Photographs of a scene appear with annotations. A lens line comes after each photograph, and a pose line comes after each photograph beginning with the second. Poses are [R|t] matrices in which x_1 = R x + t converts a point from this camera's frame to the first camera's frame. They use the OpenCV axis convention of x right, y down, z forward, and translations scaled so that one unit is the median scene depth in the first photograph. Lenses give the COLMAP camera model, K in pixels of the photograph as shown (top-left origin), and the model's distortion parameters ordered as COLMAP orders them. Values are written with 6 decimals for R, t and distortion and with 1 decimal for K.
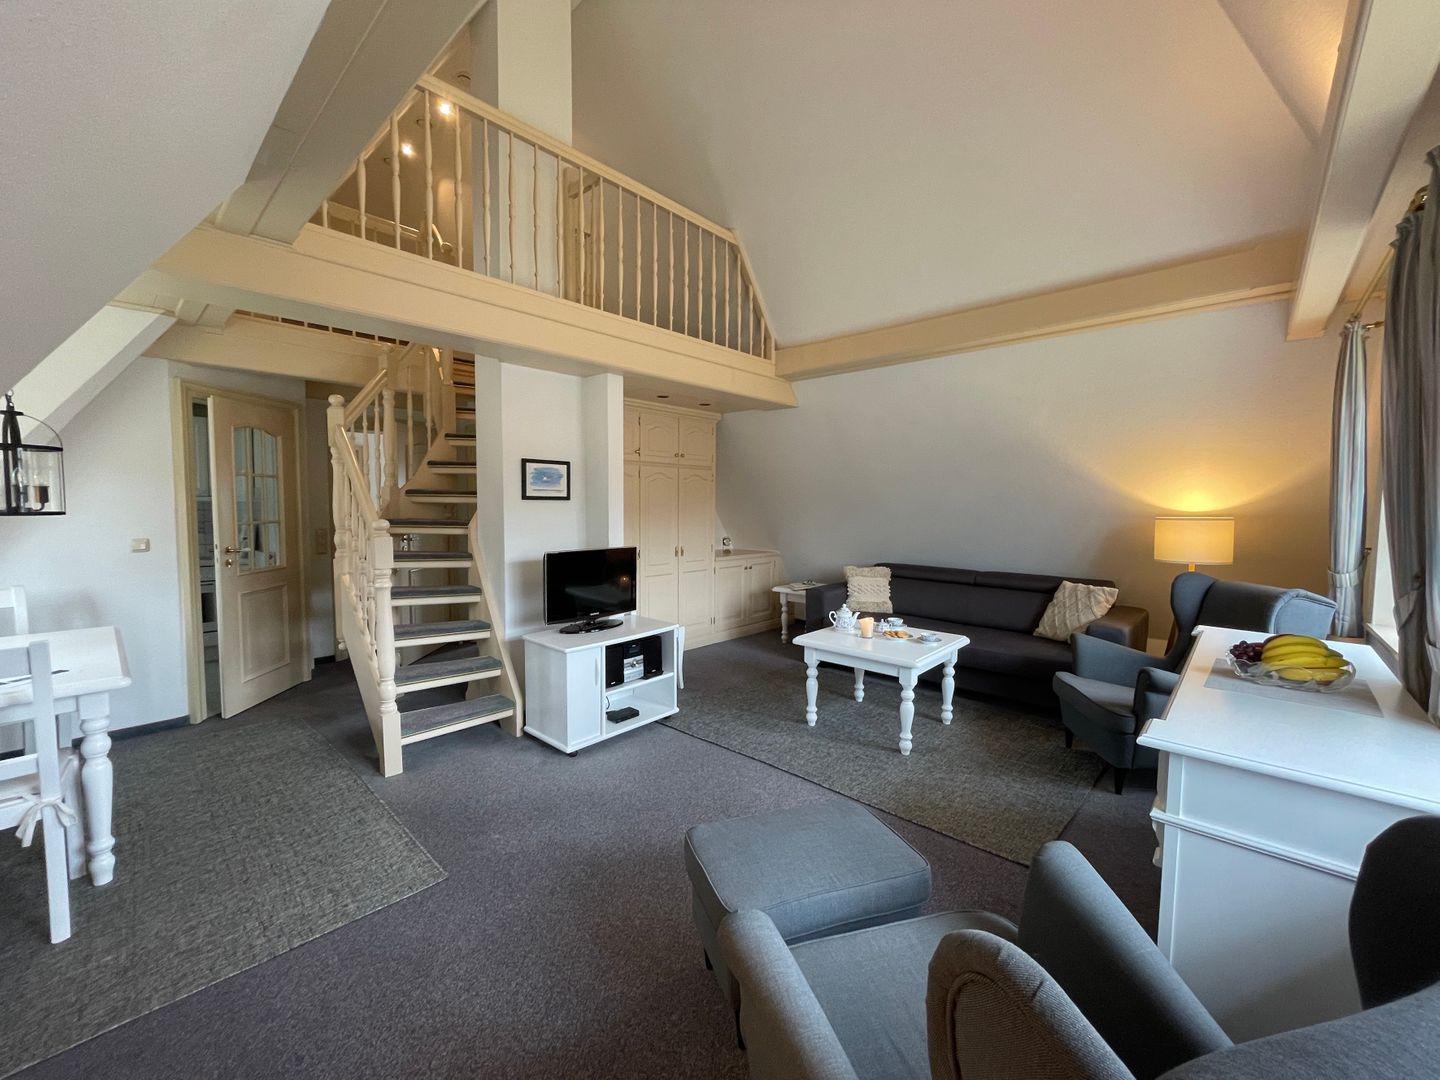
lens RADIAL K [[584.5, 0, 720.0], [0, 584.5, 540.0], [0, 0, 1]] dist [0.000652, 0.000053]
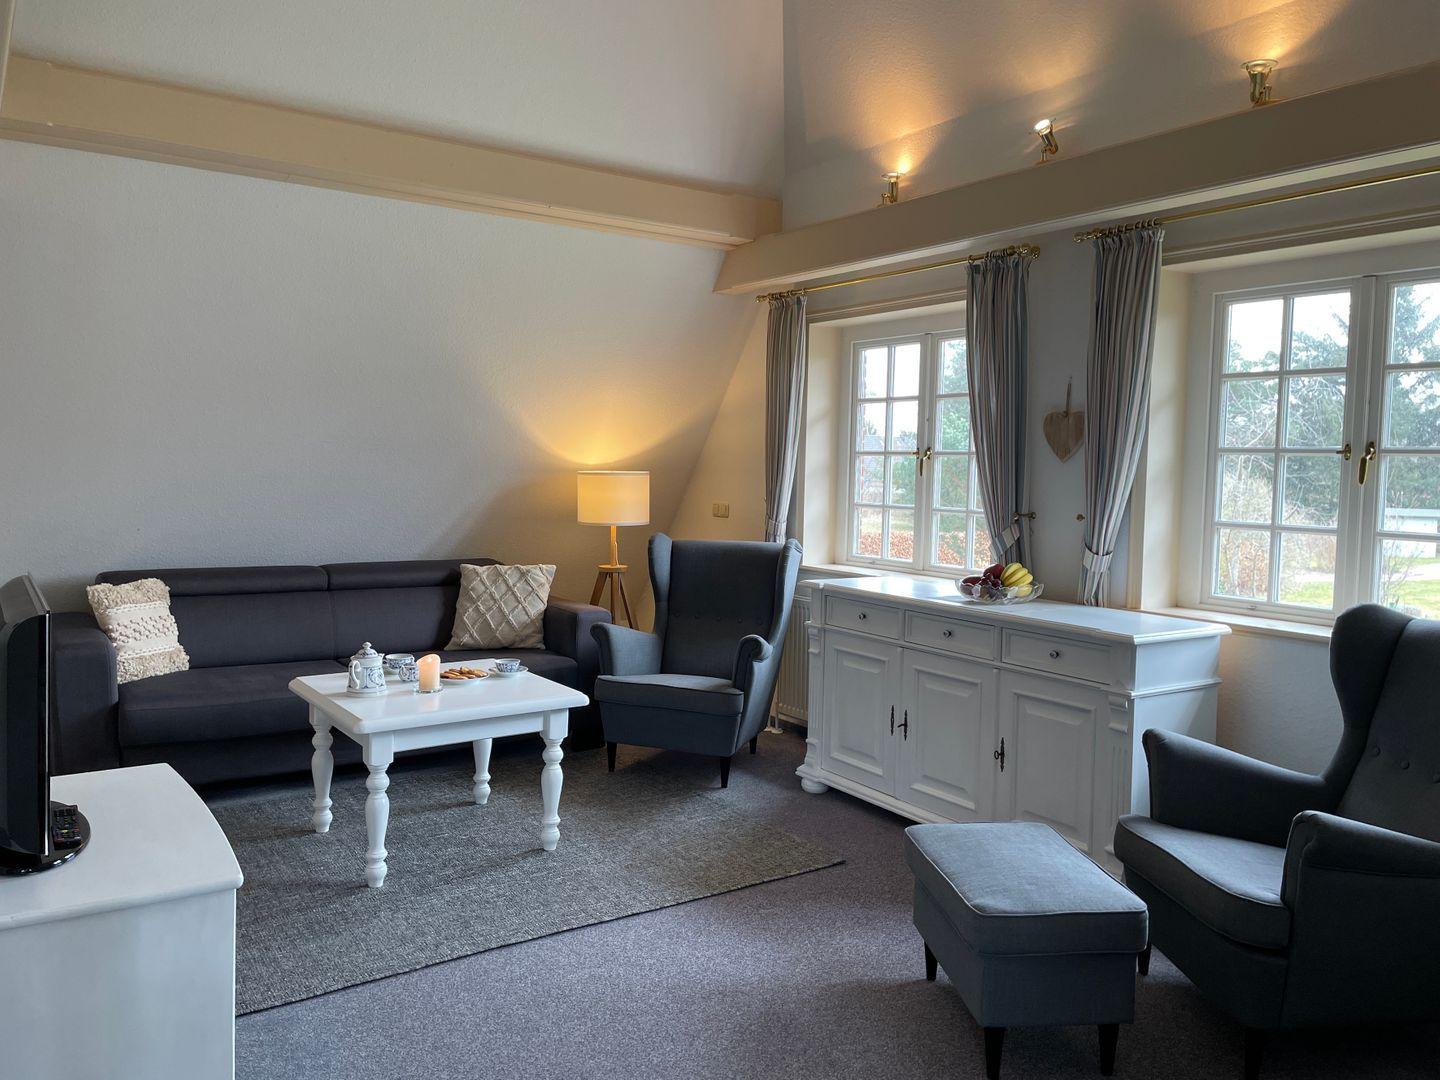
lens RADIAL K [[1061.9, 0, 720.0], [0, 1061.9, 540.0], [0, 0, 1]] dist [0.001087, 0.000362]
pose [[0.223572, -0.070144, 0.972160, -0.688509], [0.043815, 0.997122, 0.061869, -0.028946], [-0.973702, 0.028763, 0.226002, 0.515026]]
